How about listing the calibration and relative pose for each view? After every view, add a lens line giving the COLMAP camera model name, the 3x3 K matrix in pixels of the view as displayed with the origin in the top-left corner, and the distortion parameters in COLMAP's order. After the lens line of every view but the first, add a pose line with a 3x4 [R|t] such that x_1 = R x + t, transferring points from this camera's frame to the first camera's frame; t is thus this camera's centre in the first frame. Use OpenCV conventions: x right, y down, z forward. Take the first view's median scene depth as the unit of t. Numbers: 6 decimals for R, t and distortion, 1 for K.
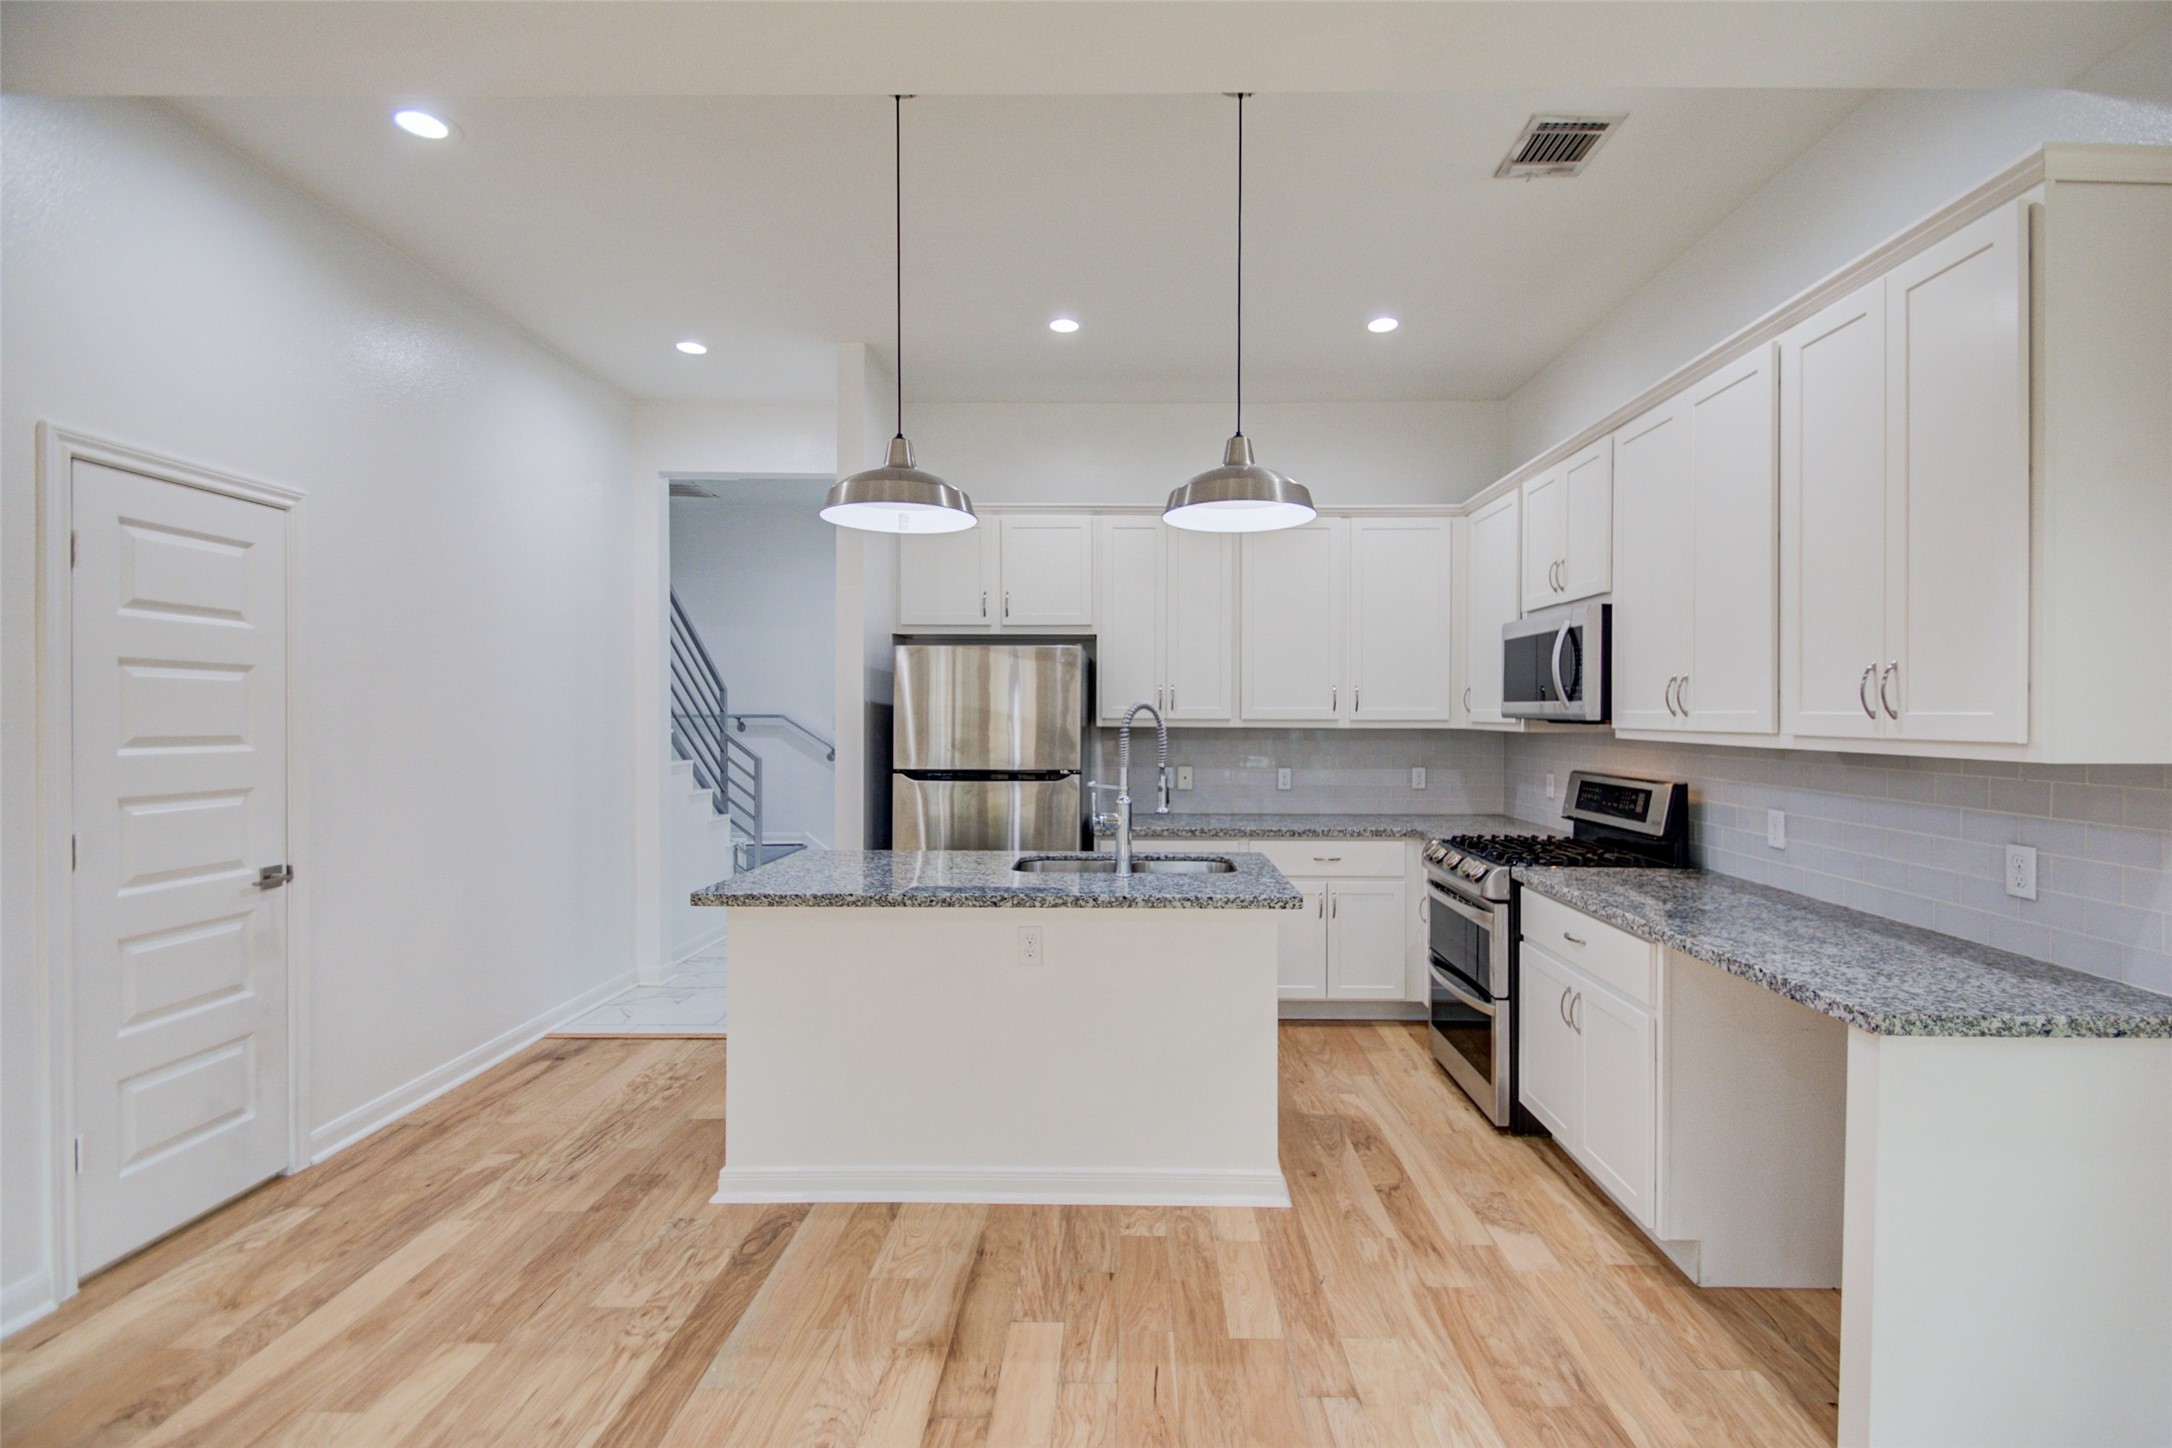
lens RADIAL K [[974.6, 0, 1129.4], [0, 974.6, 719.8], [0, 0, 1]] dist [0.024012, -0.013877]
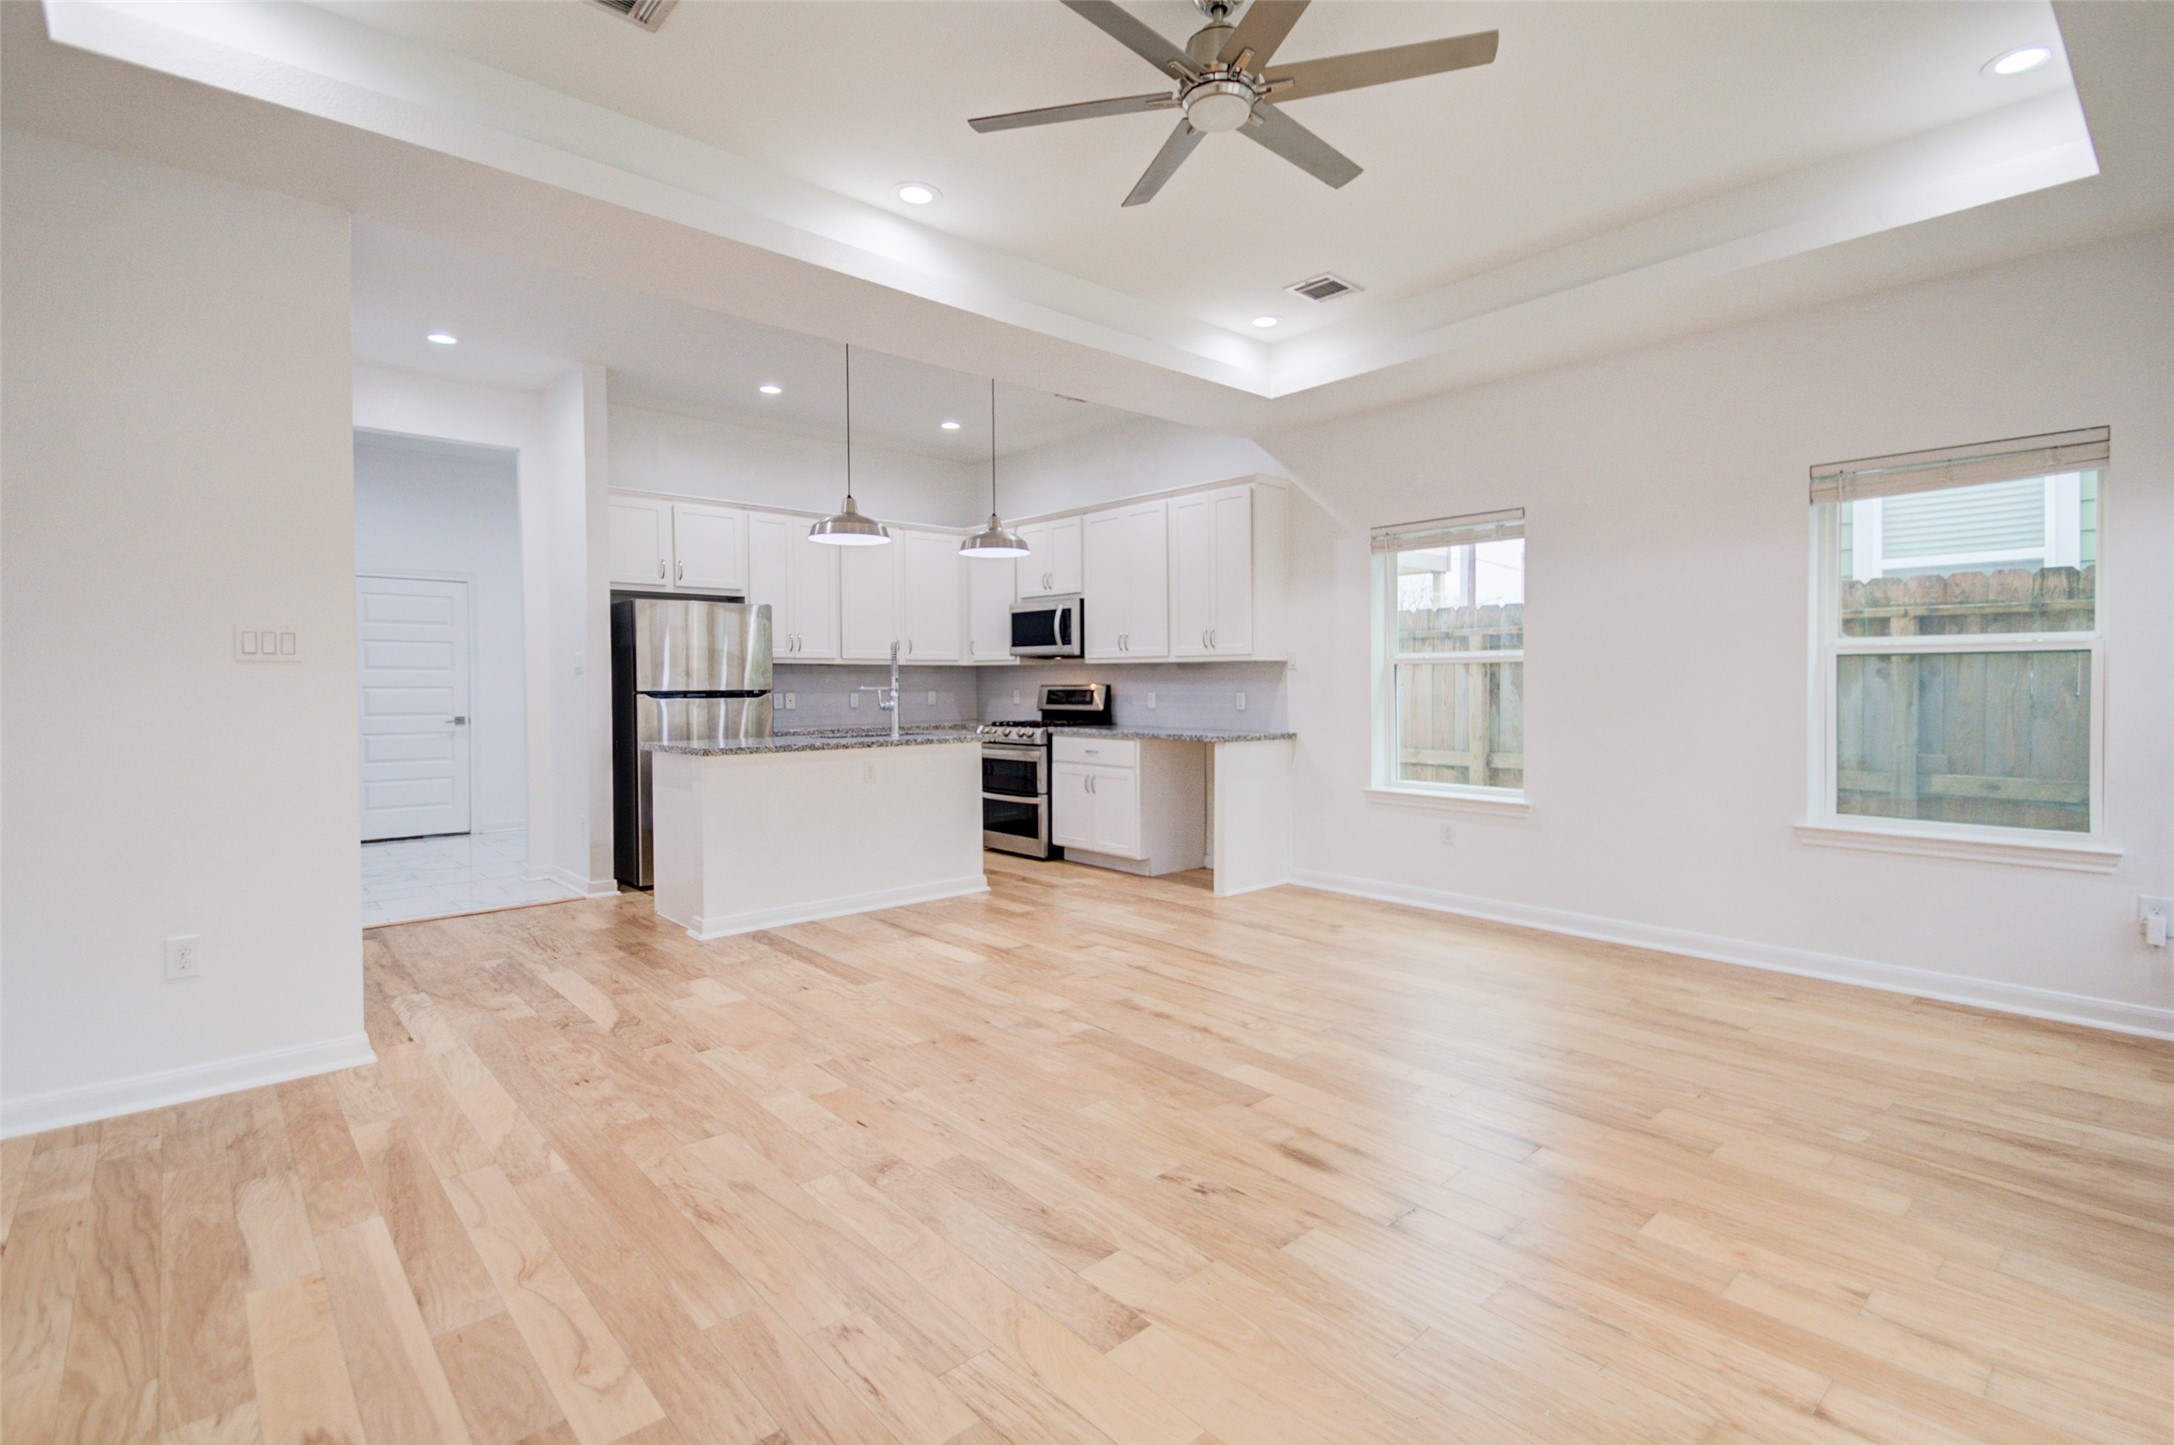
lens RADIAL K [[975.5, 0, 1158.4], [0, 975.5, 702.2], [0, 0, 1]] dist [0.024012, -0.013877]
pose [[0.709758, -0.024978, 0.704003, -0.790330], [0.015060, 0.999681, 0.020285, 0.057051], [-0.704285, -0.003795, 0.709907, -0.534270]]
